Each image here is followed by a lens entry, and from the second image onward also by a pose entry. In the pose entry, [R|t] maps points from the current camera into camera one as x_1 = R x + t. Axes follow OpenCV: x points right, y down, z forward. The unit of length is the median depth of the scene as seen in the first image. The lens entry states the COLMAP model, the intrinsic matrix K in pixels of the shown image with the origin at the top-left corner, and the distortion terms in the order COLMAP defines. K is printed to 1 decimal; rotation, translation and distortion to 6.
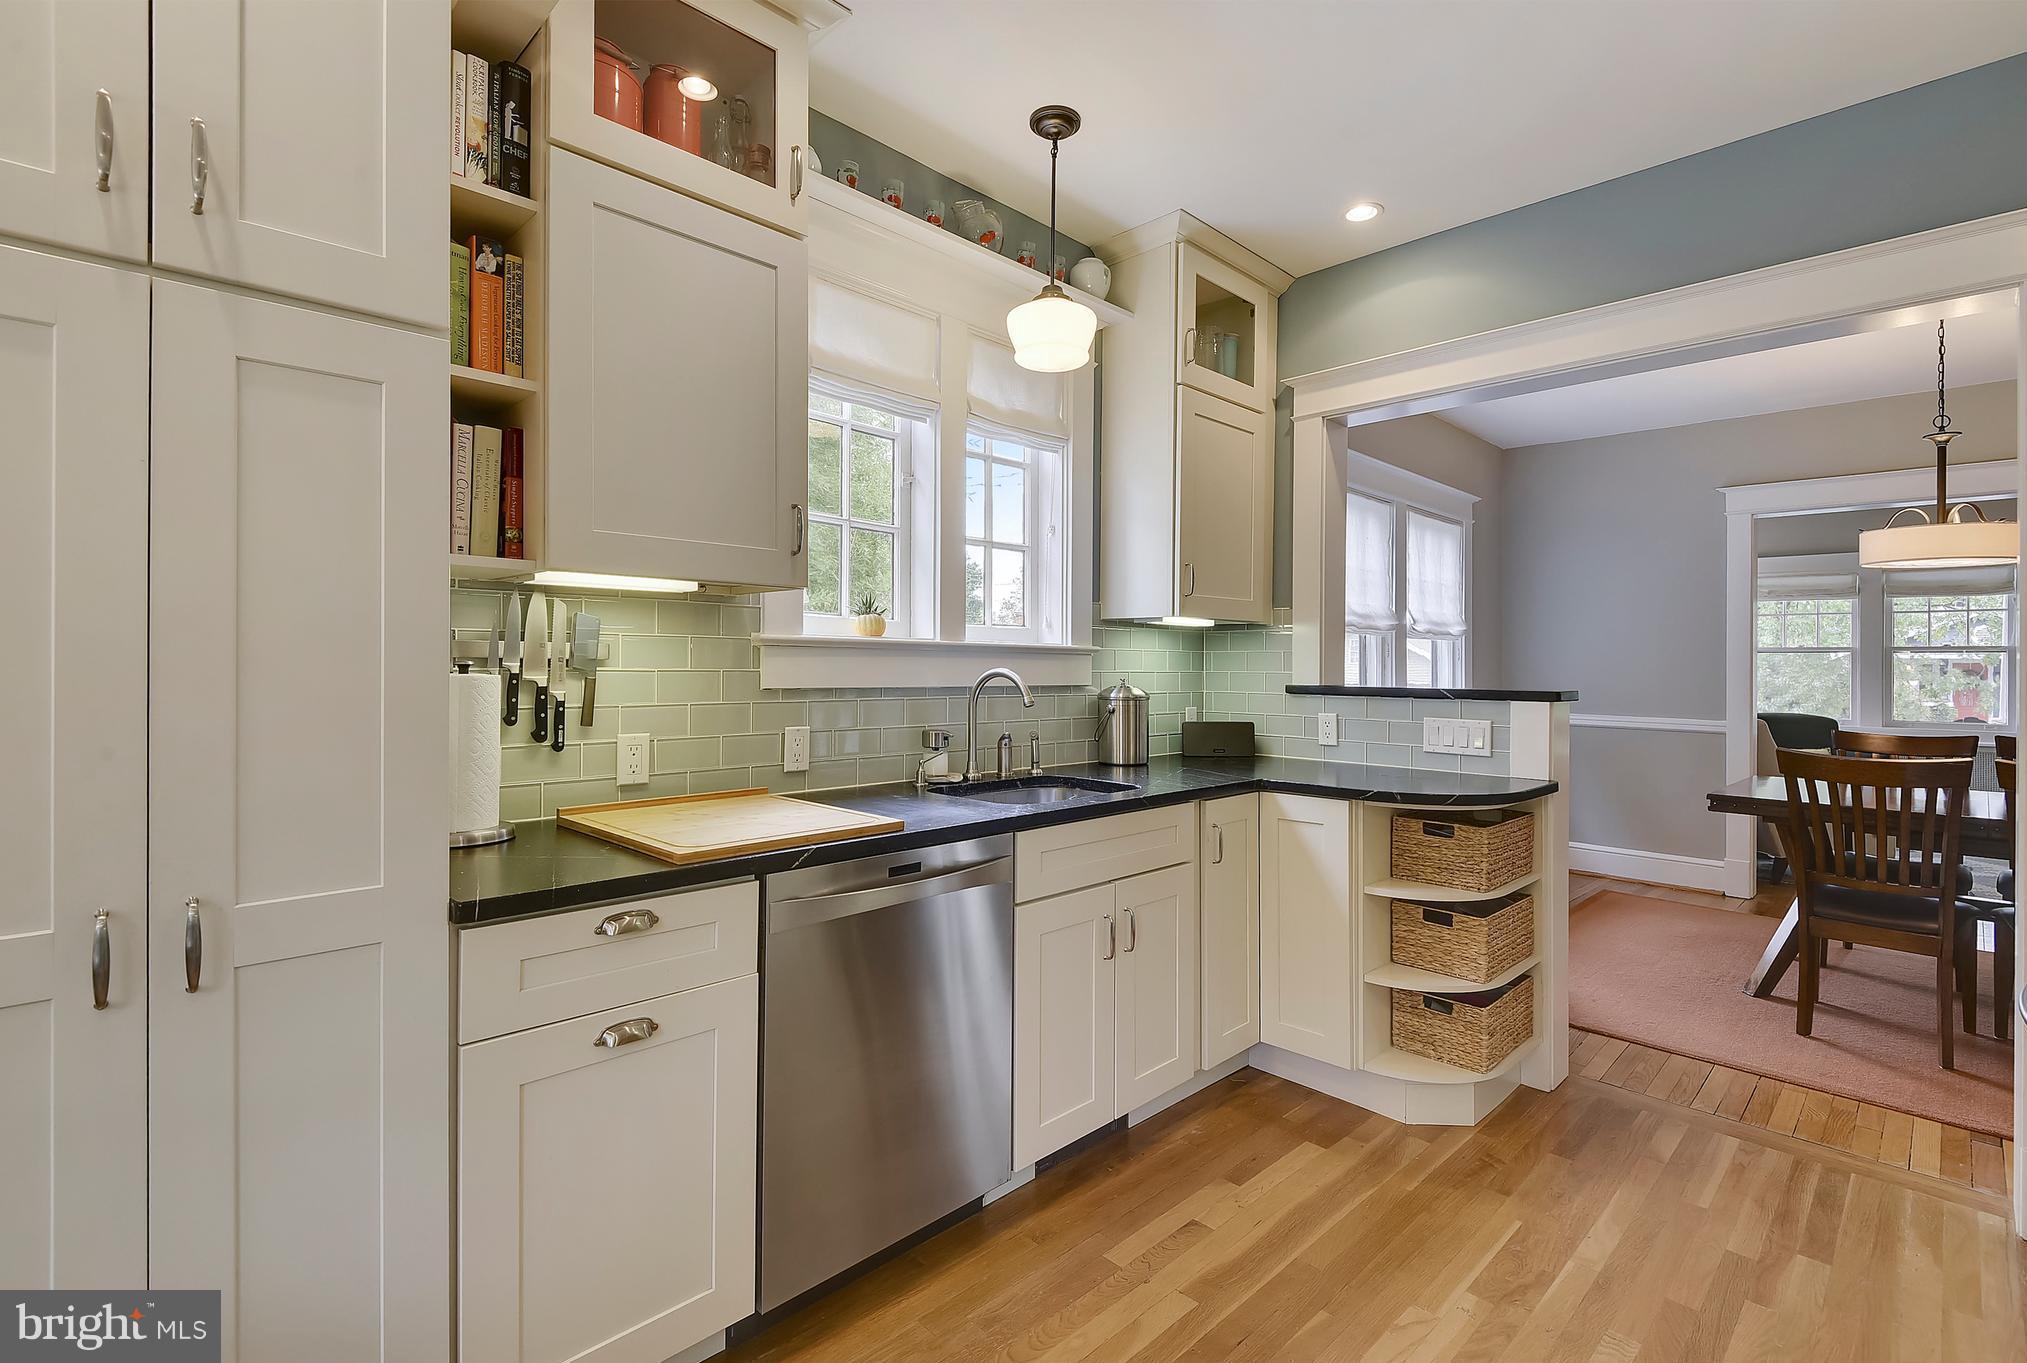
lens RADIAL K [[853.4, 0, 1013.5], [0, 853.4, 681.5], [0, 0, 1]] dist [0.000723, 0.000030]
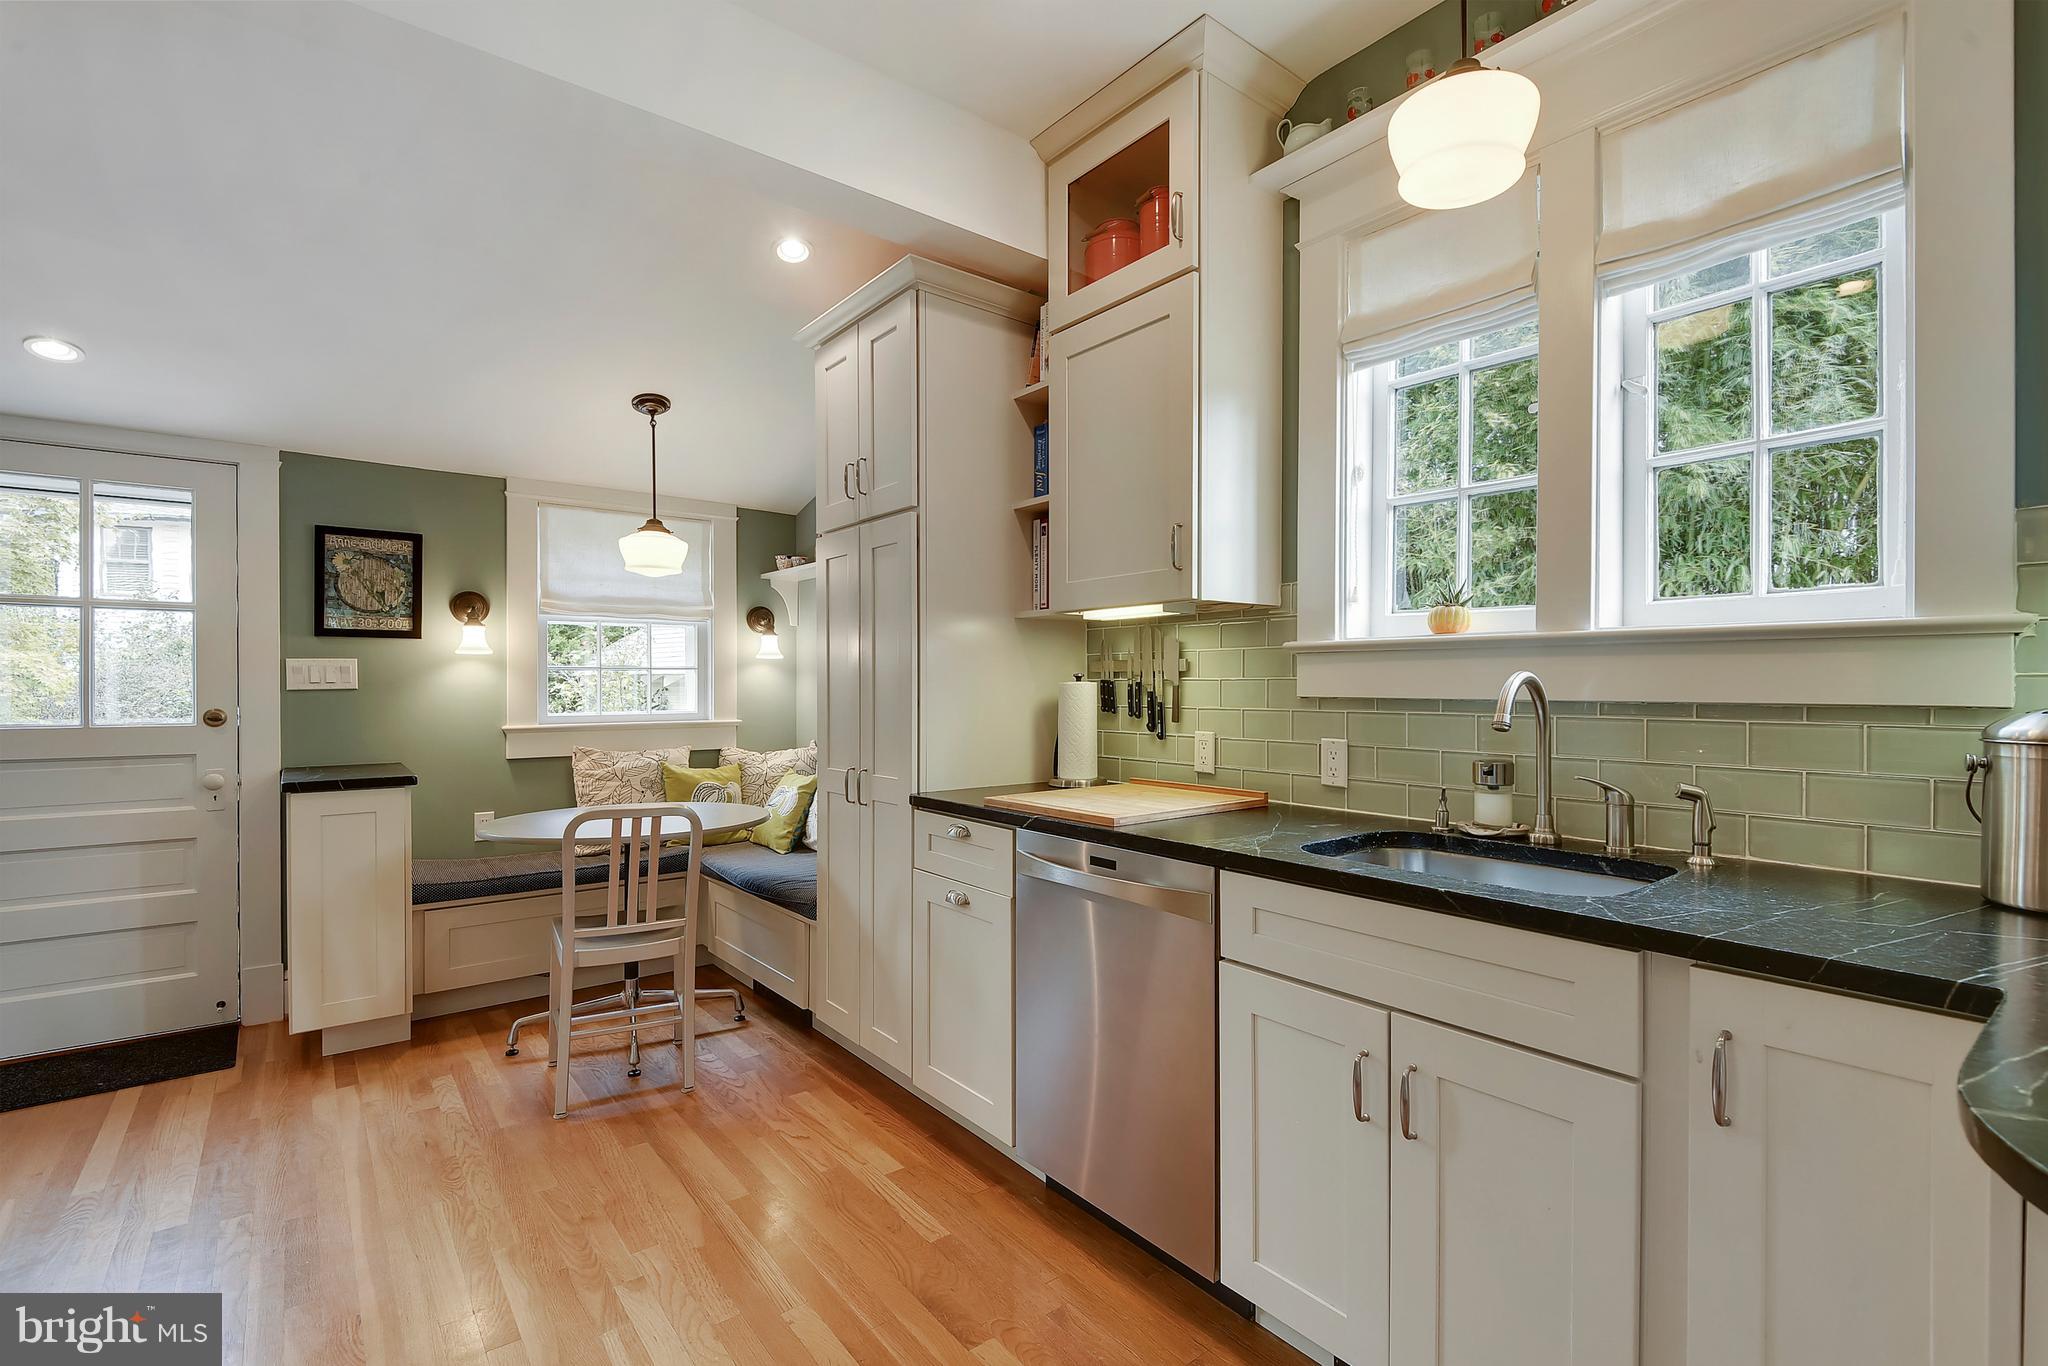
lens RADIAL K [[933.9, 0, 1014.3], [0, 933.9, 673.4], [0, 0, 1]] dist [0.000567, -0.000400]
pose [[-0.100697, -0.013014, -0.994832, 0.914832], [-0.010682, 0.999871, -0.011999, -0.002273], [0.994860, 0.009419, -0.100823, 0.870338]]
